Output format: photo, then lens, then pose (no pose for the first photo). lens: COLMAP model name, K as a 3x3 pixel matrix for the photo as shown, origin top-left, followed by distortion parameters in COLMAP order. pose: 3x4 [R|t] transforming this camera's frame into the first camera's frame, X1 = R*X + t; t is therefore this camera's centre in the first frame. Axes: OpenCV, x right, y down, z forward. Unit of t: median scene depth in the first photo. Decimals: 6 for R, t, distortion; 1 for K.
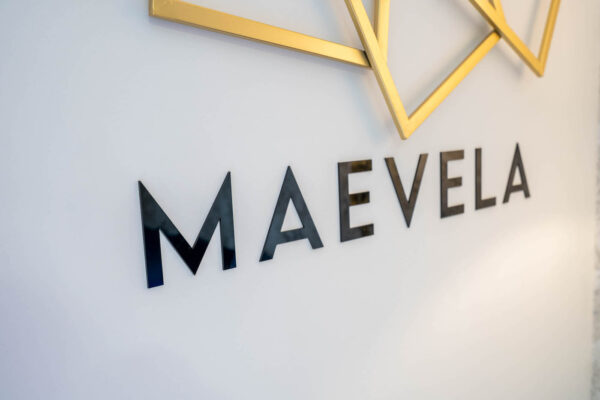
lens RADIAL K [[517.2, 0, 299.8], [0, 517.2, 200.4], [0, 0, 1]] dist [0.005318, 0.002112]
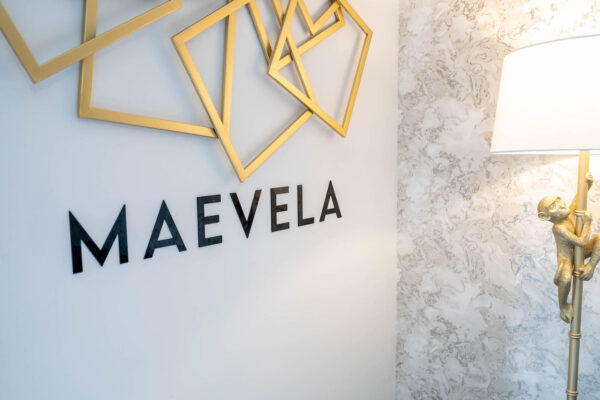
lens RADIAL K [[517.2, 0, 298.7], [0, 517.2, 205.7], [0, 0, 1]] dist [0.005318, 0.002112]
pose [[0.983875, 0.014739, 0.178248, 0.093244], [-0.013644, 0.999880, -0.007366, -0.036943], [-0.178335, 0.004815, 0.983958, -0.585702]]
